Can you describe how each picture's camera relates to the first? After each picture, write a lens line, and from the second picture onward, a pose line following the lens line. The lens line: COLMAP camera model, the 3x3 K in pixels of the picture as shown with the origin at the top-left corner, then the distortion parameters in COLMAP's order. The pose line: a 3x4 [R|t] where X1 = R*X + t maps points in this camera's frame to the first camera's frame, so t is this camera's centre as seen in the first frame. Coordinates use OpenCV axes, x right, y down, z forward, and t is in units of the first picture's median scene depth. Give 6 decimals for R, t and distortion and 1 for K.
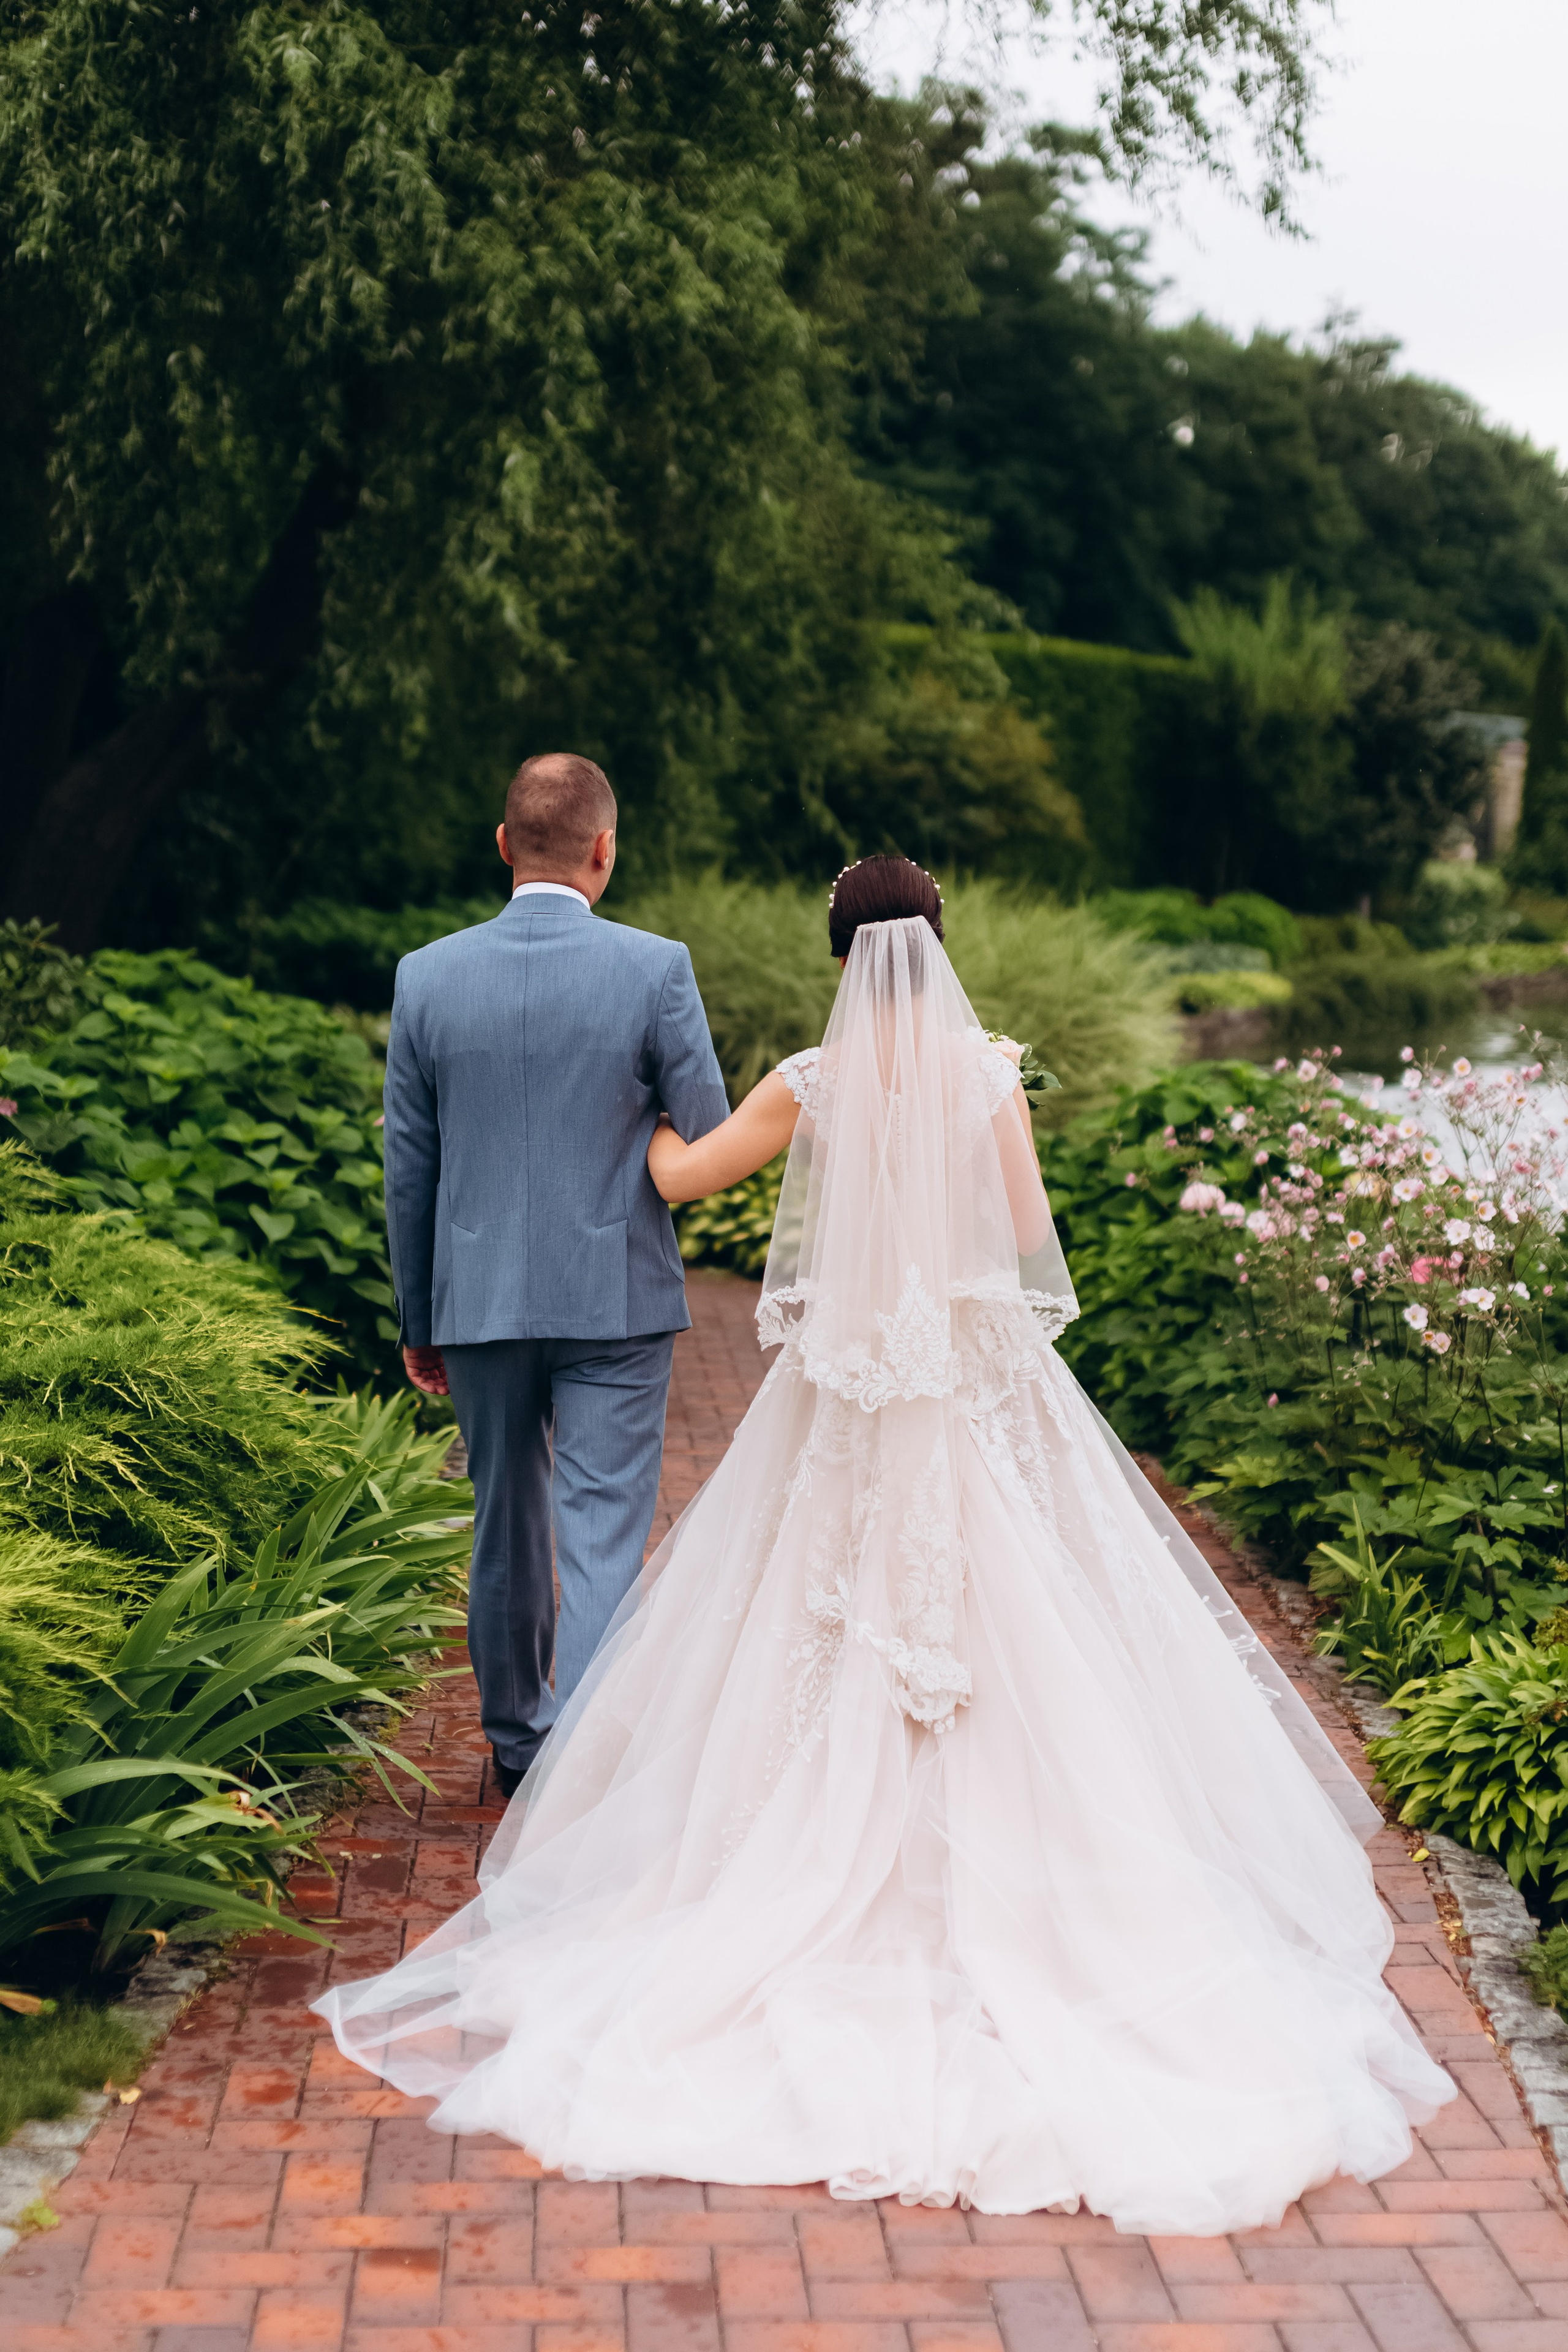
lens RADIAL K [[3336.2, 0, 784.0], [0, 3336.2, 1176.0], [0, 0, 1]] dist [-0.036165, 0.048883]
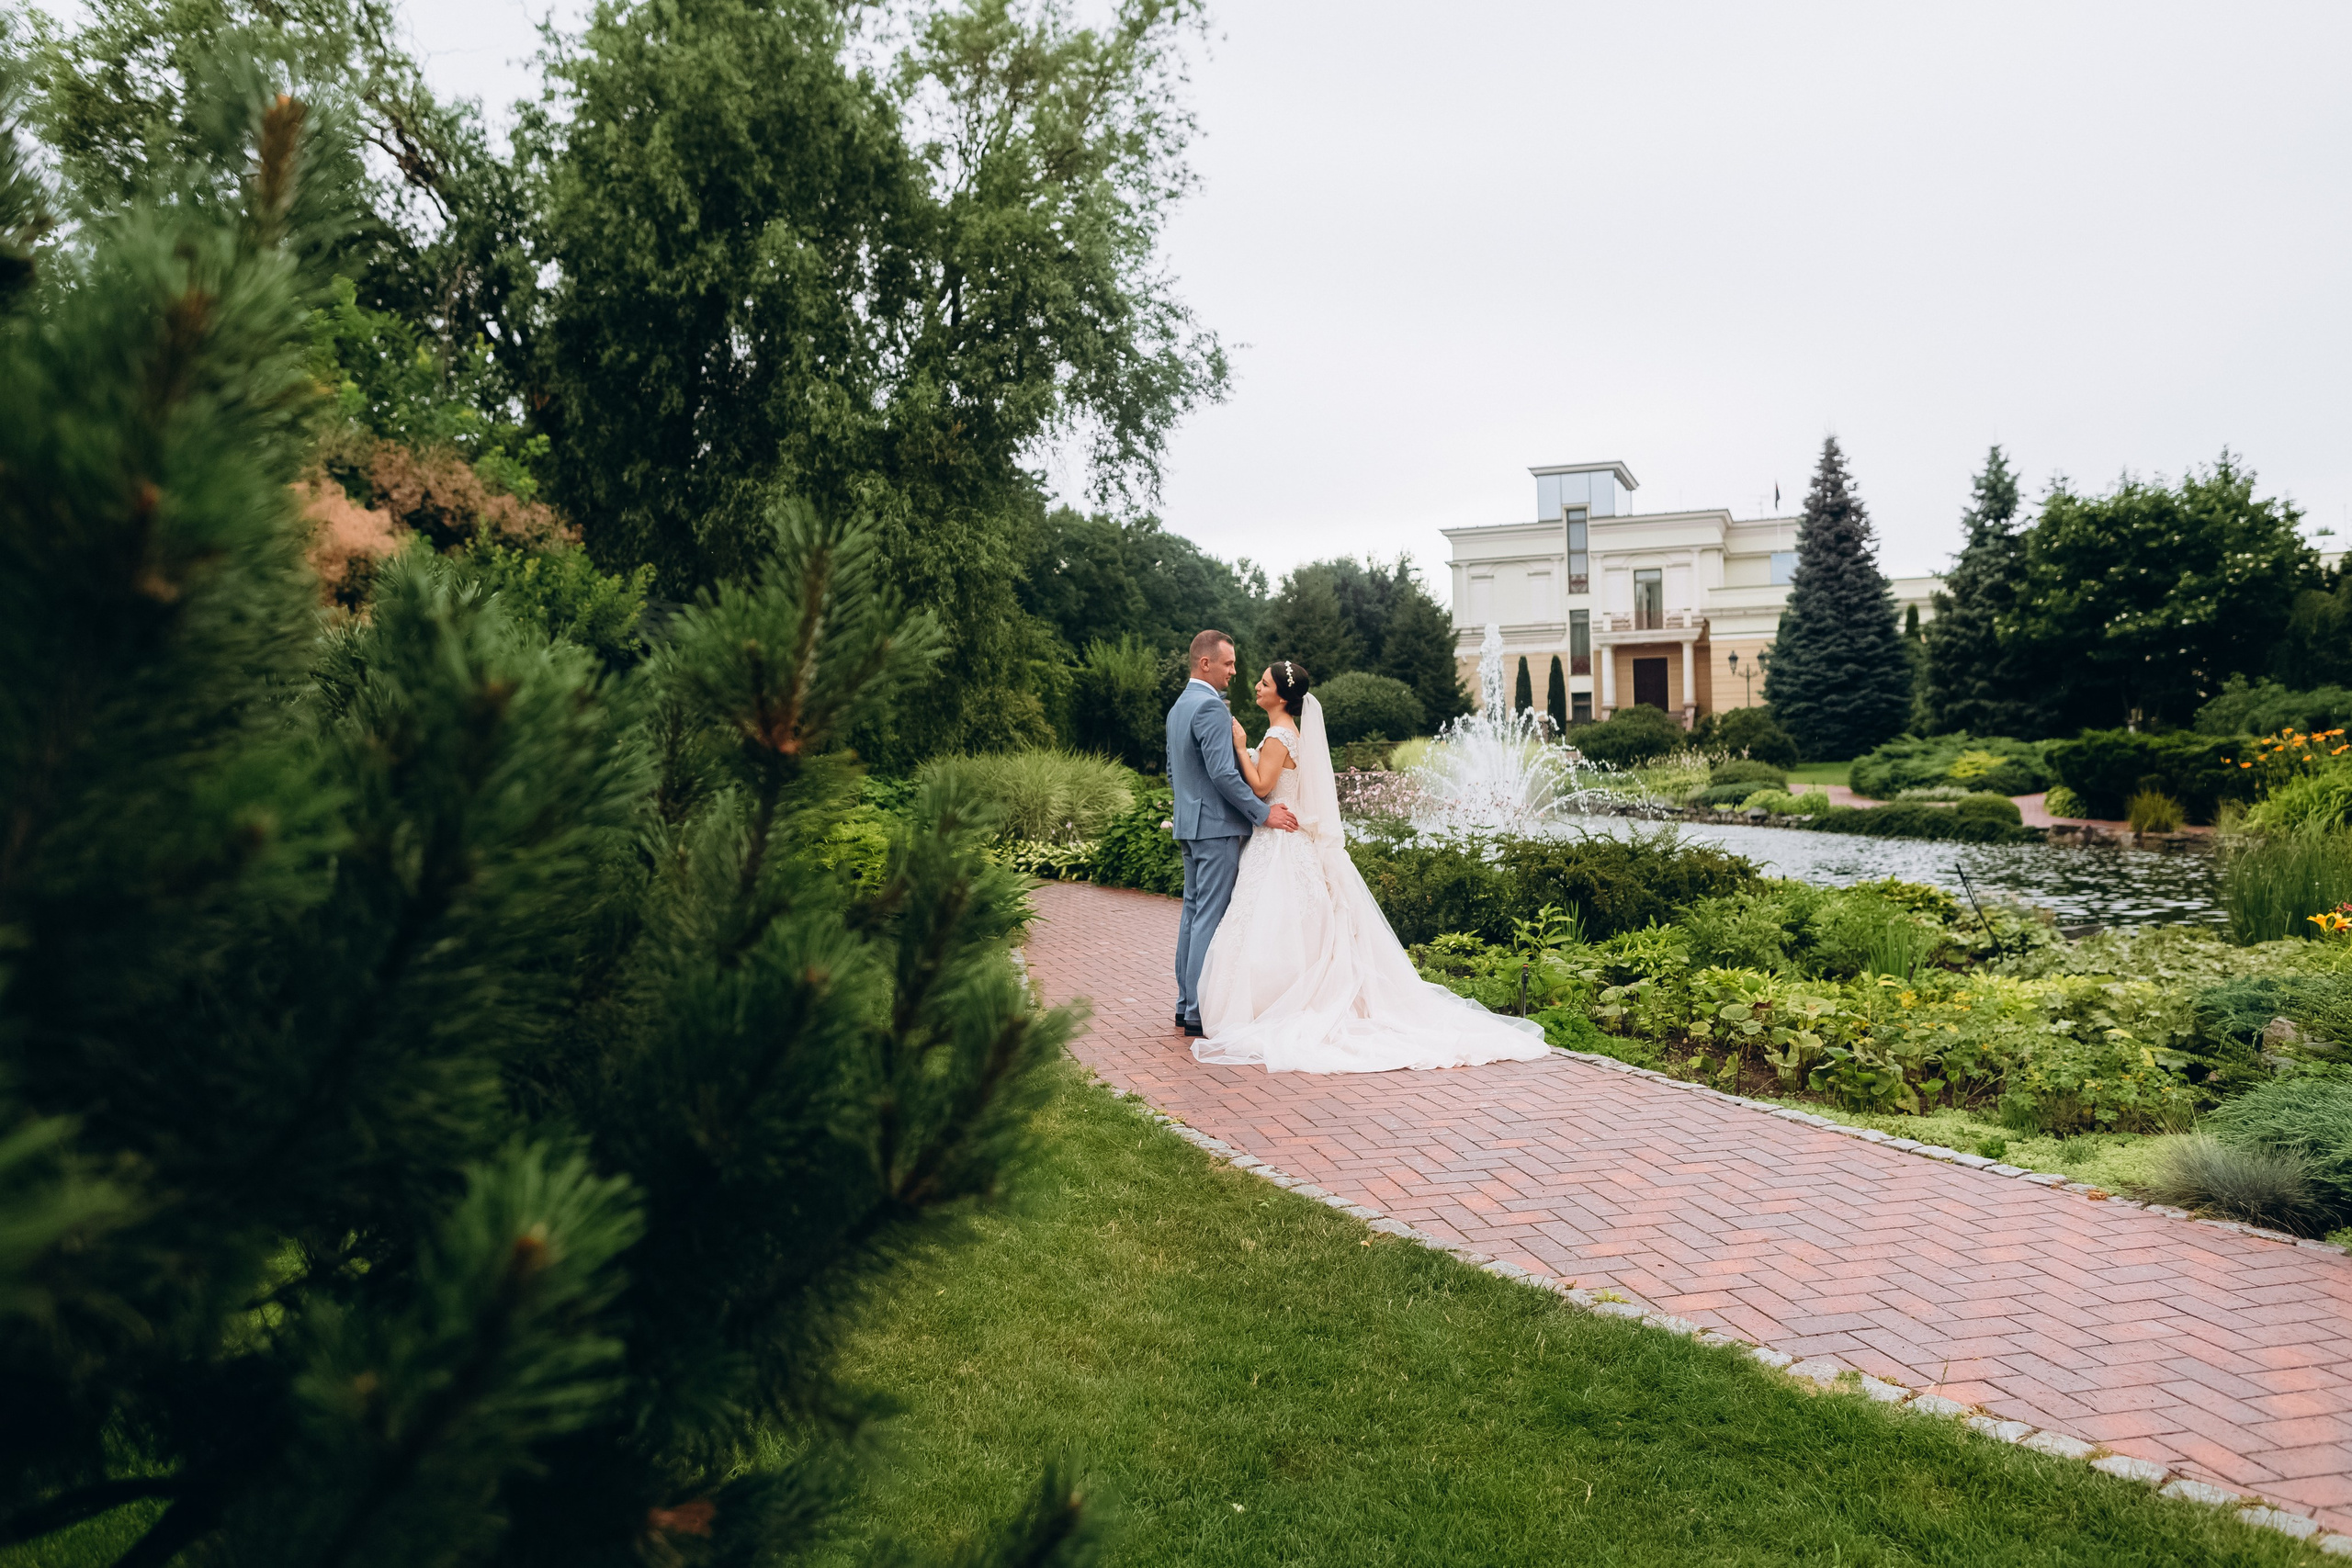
lens RADIAL K [[1620.3, 0, 1176.0], [0, 1620.3, 784.0], [0, 0, 1]] dist [-0.000278, -0.000032]
pose [[0.982130, -0.034789, 0.184962, -0.045602], [0.049789, 0.995781, -0.077081, 0.024557], [-0.181500, 0.084912, 0.979718, -0.170565]]
